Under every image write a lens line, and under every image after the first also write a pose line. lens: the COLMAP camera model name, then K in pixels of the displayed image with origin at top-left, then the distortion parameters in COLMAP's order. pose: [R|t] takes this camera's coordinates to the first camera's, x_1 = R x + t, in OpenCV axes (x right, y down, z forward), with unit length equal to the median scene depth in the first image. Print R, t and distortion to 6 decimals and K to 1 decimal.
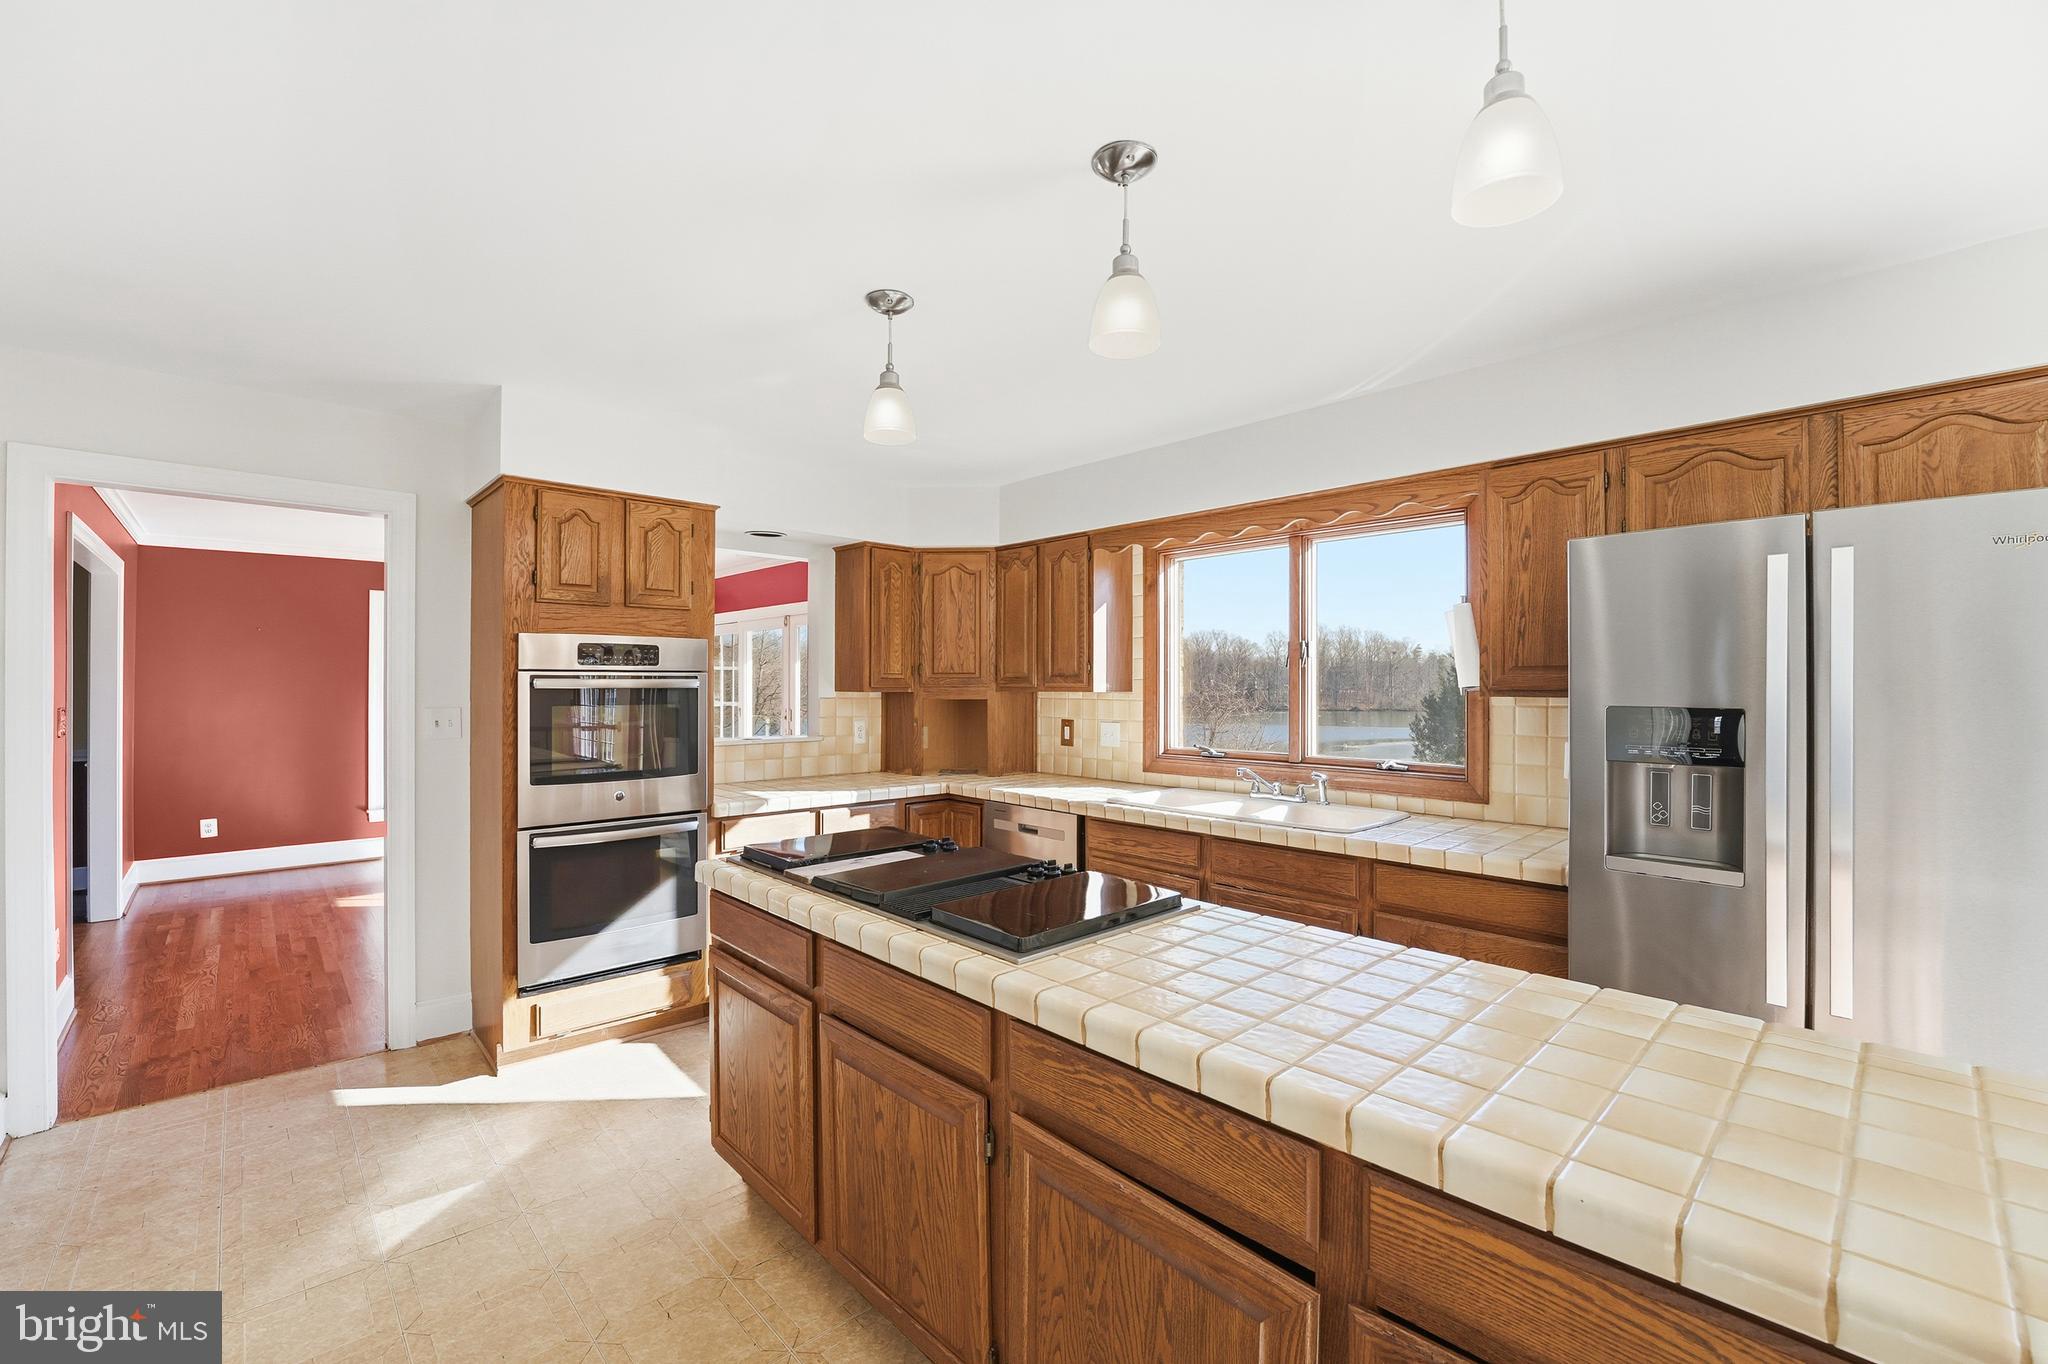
lens RADIAL K [[847.3, 0, 1010.7], [0, 847.3, 687.7], [0, 0, 1]] dist [-0.020653, 0.000538]
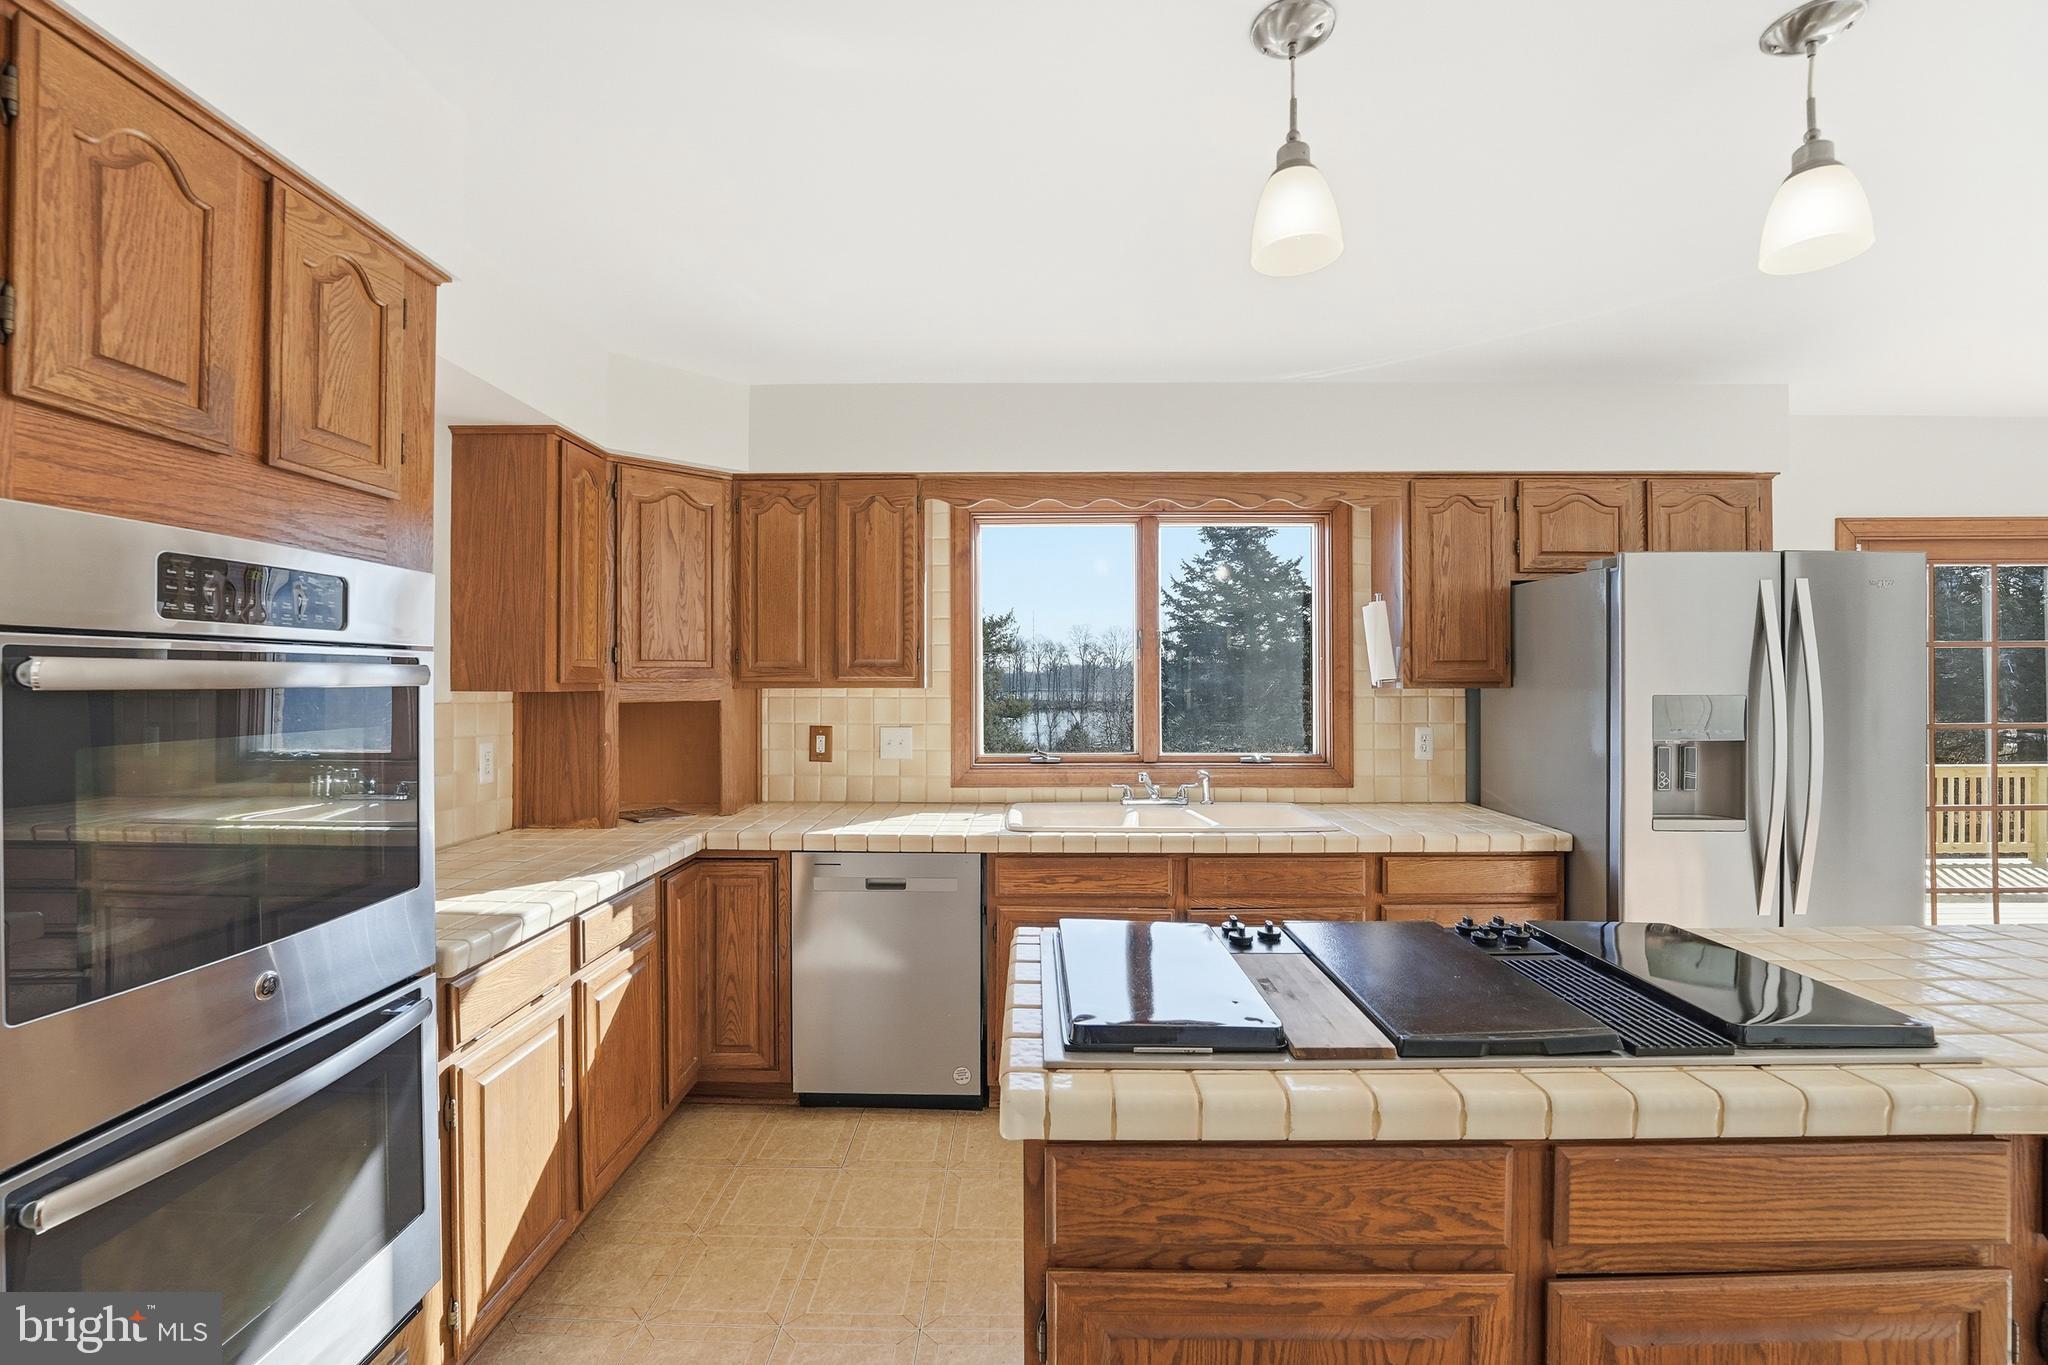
lens RADIAL K [[862.4, 0, 1015.1], [0, 862.4, 680.7], [0, 0, 1]] dist [-0.022786, 0.000650]
pose [[0.690563, -0.003321, 0.723264, -0.400991], [0.004650, 0.999989, 0.000152, -0.001032], [-0.723257, 0.003258, 0.690571, 0.411190]]
